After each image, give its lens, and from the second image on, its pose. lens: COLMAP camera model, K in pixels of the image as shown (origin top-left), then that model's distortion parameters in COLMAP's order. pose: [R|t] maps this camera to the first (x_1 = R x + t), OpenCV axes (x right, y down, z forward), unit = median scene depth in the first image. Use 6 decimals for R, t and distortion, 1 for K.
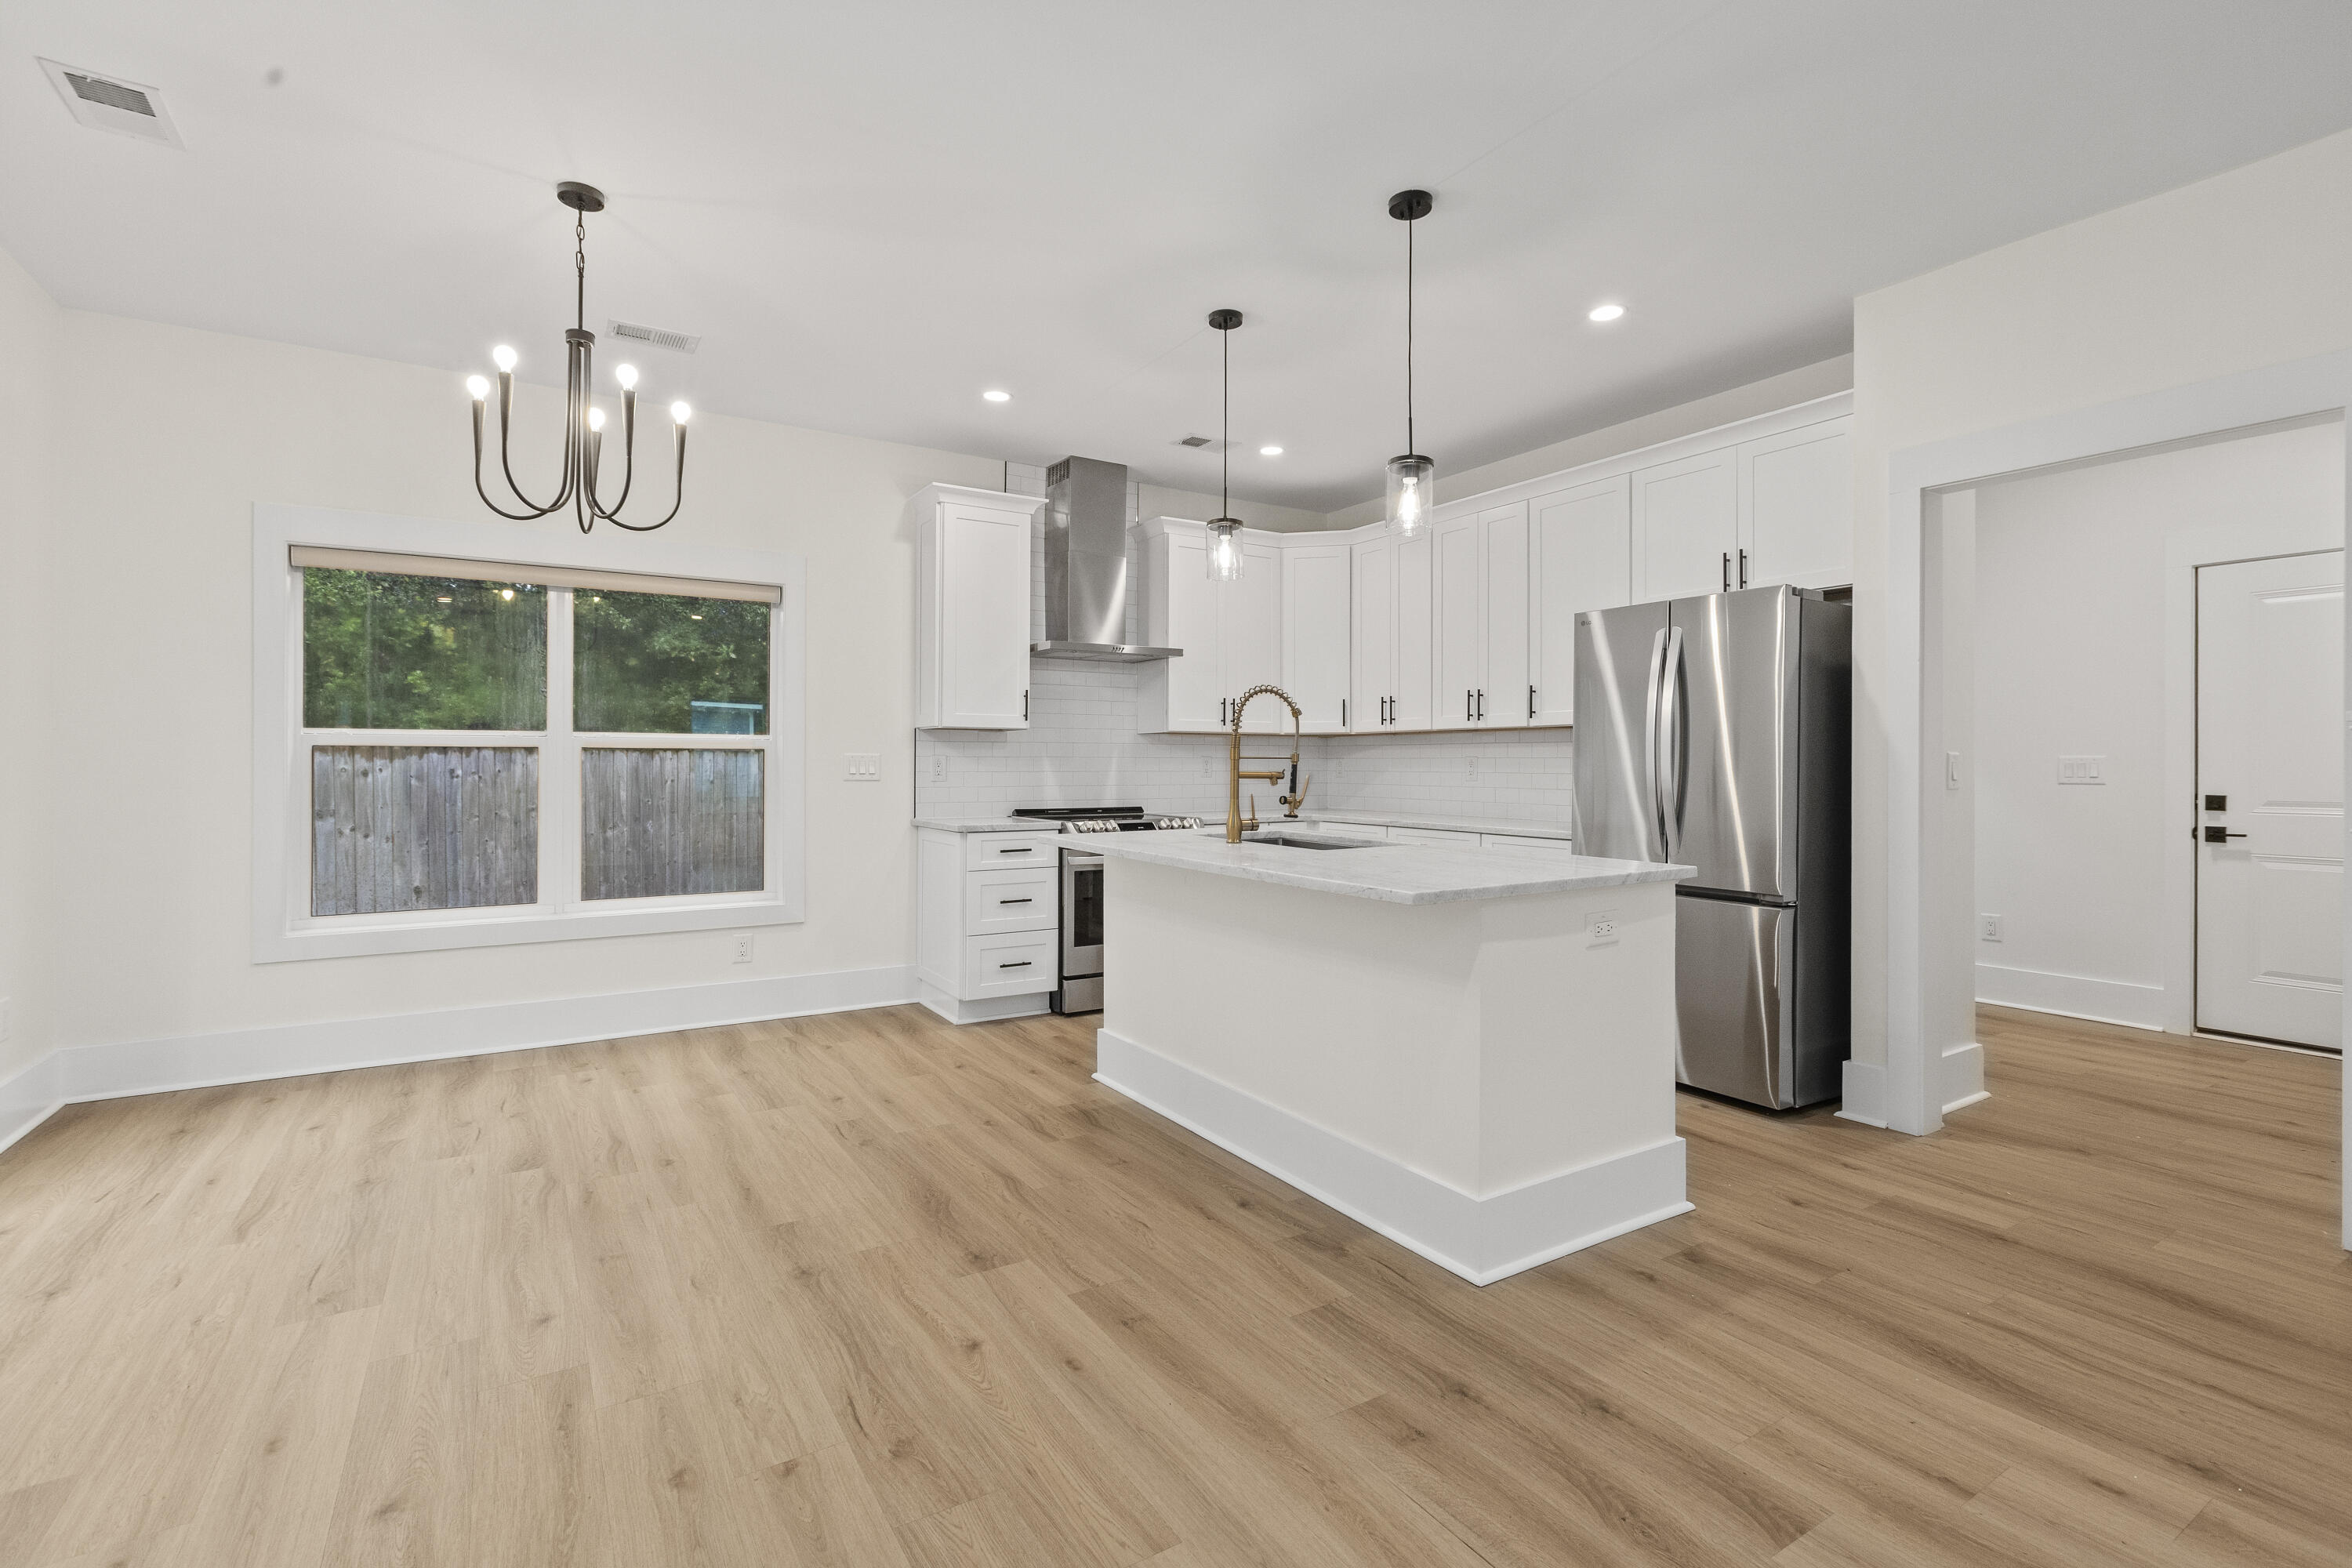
lens RADIAL K [[1061.5, 0, 1169.3], [0, 1061.5, 765.5], [0, 0, 1]] dist [-0.002179, -0.000245]
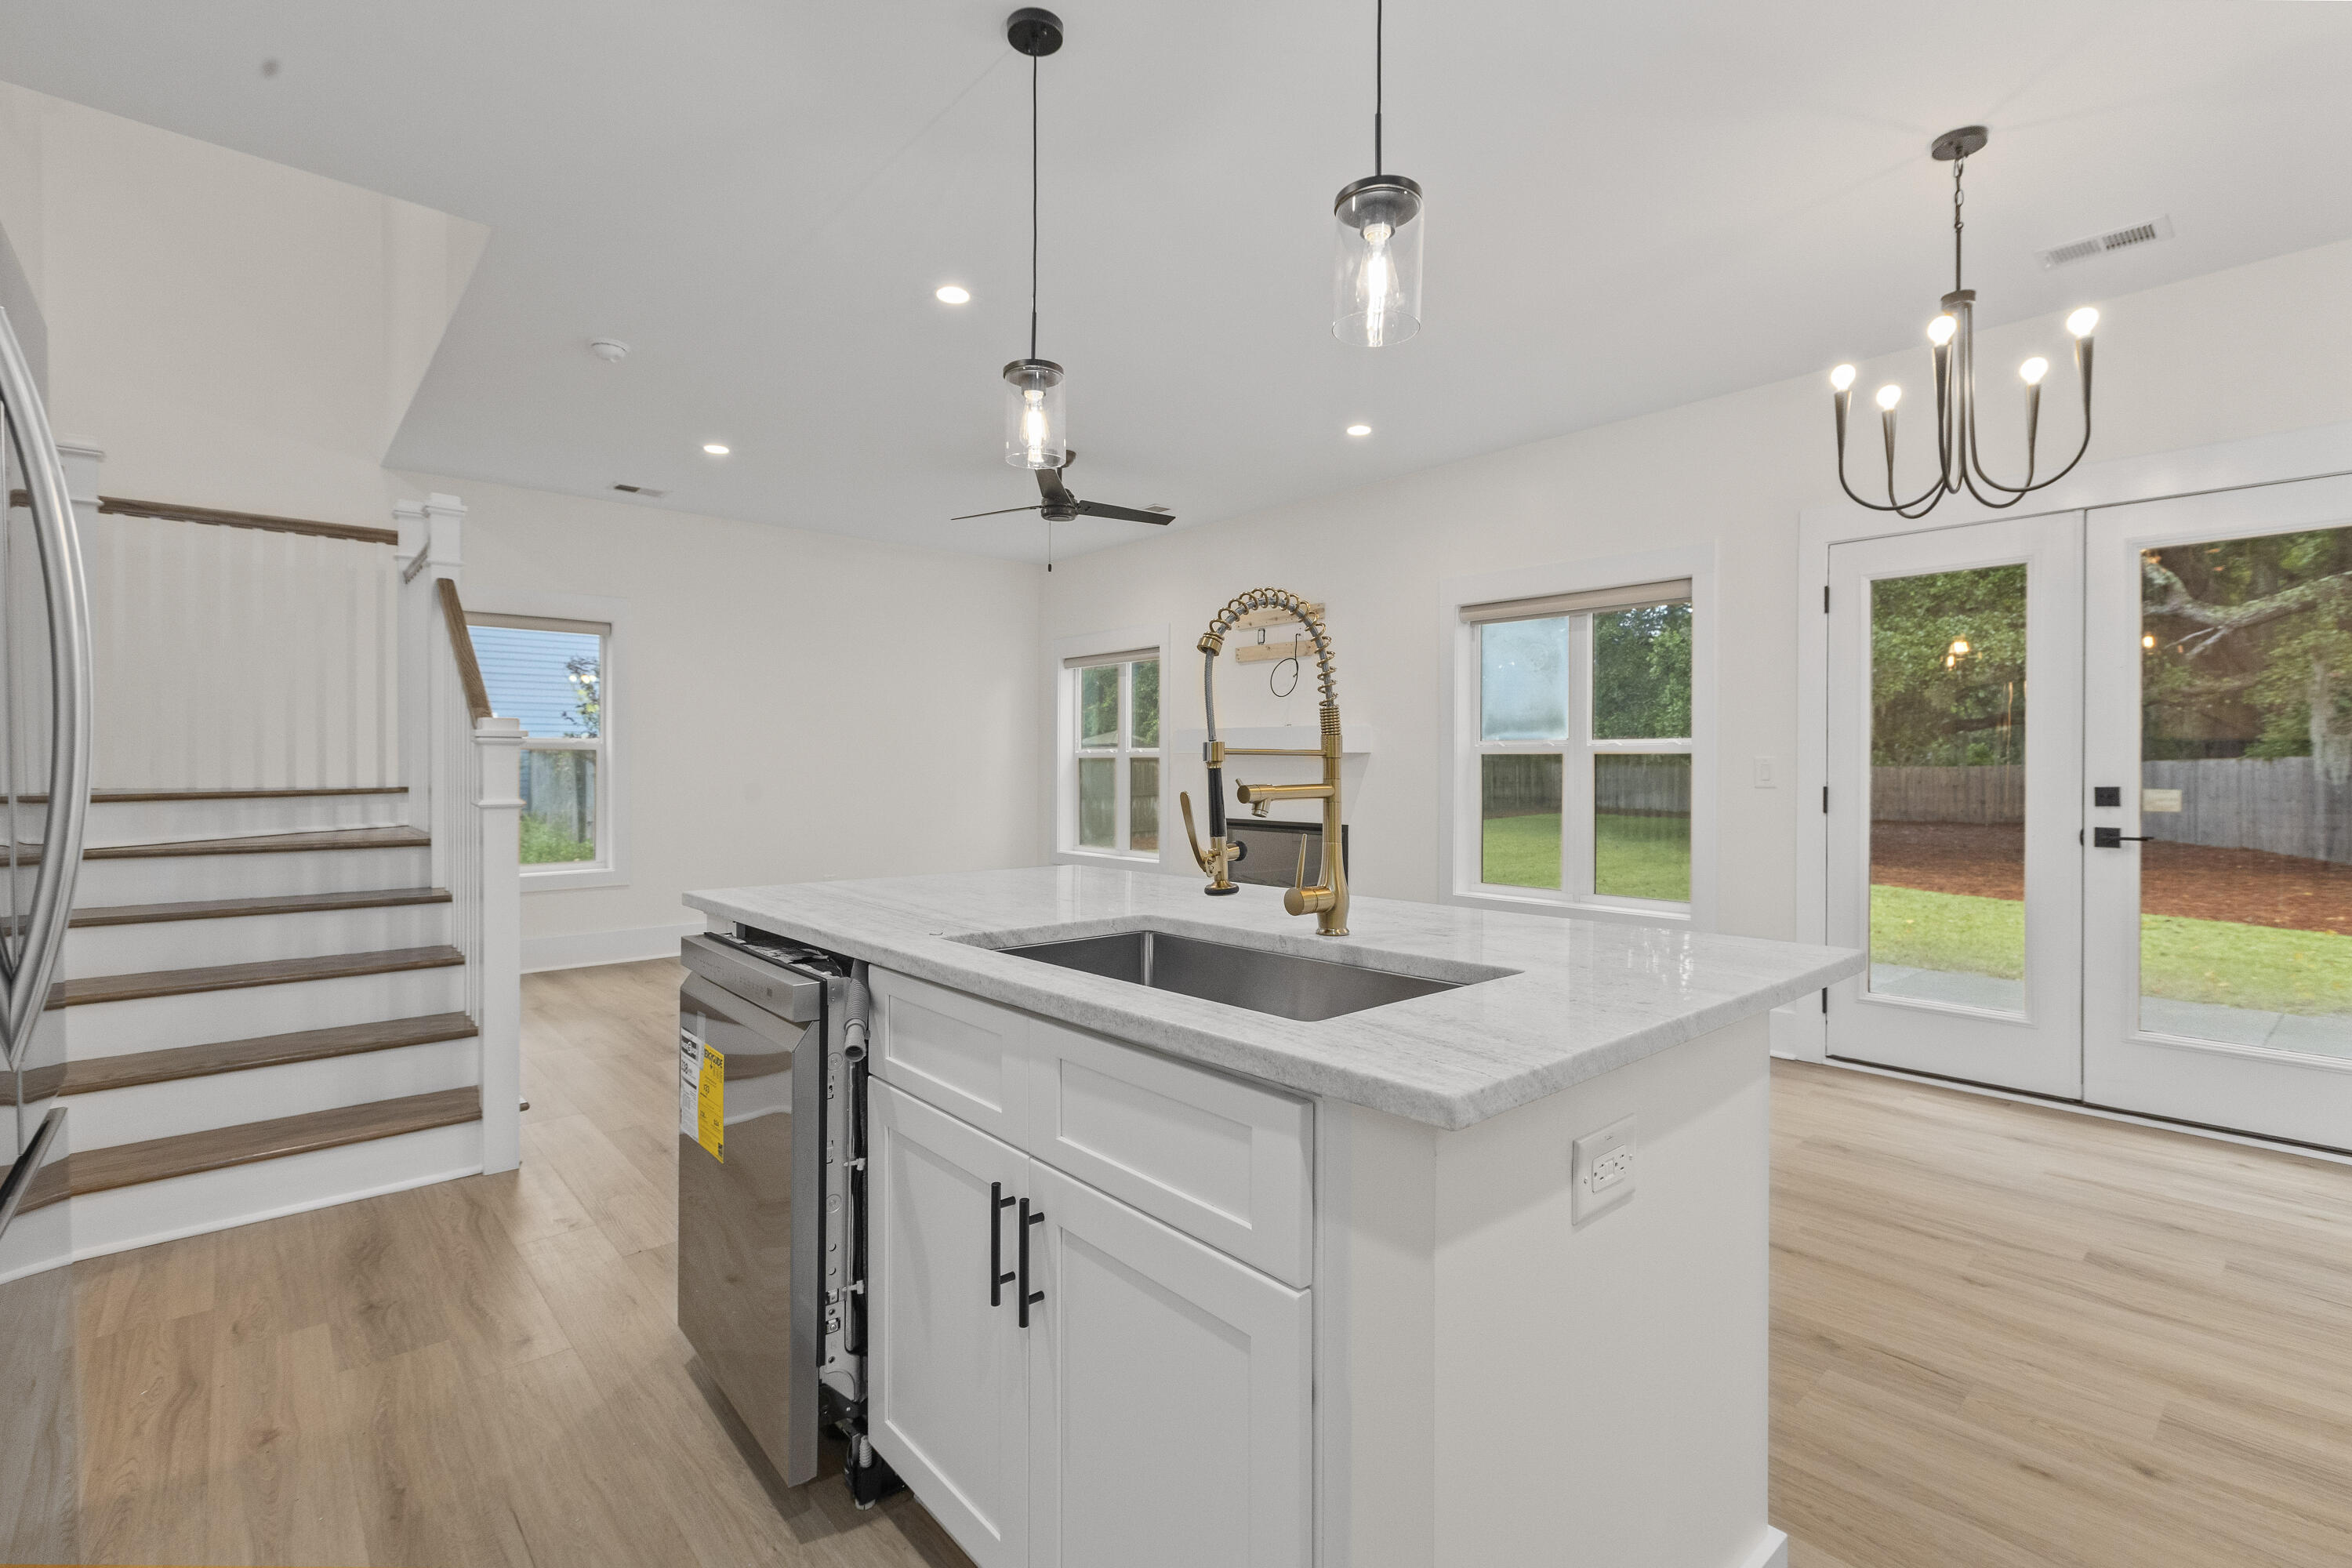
lens RADIAL K [[1061.5, 0, 1169.3], [0, 1061.5, 765.5], [0, 0, 1]] dist [-0.002179, -0.000245]
pose [[-0.986696, -0.005150, -0.162492, 0.159679], [-0.005615, 0.999981, 0.002404, -0.002254], [0.162477, 0.003284, -0.986707, 1.113299]]
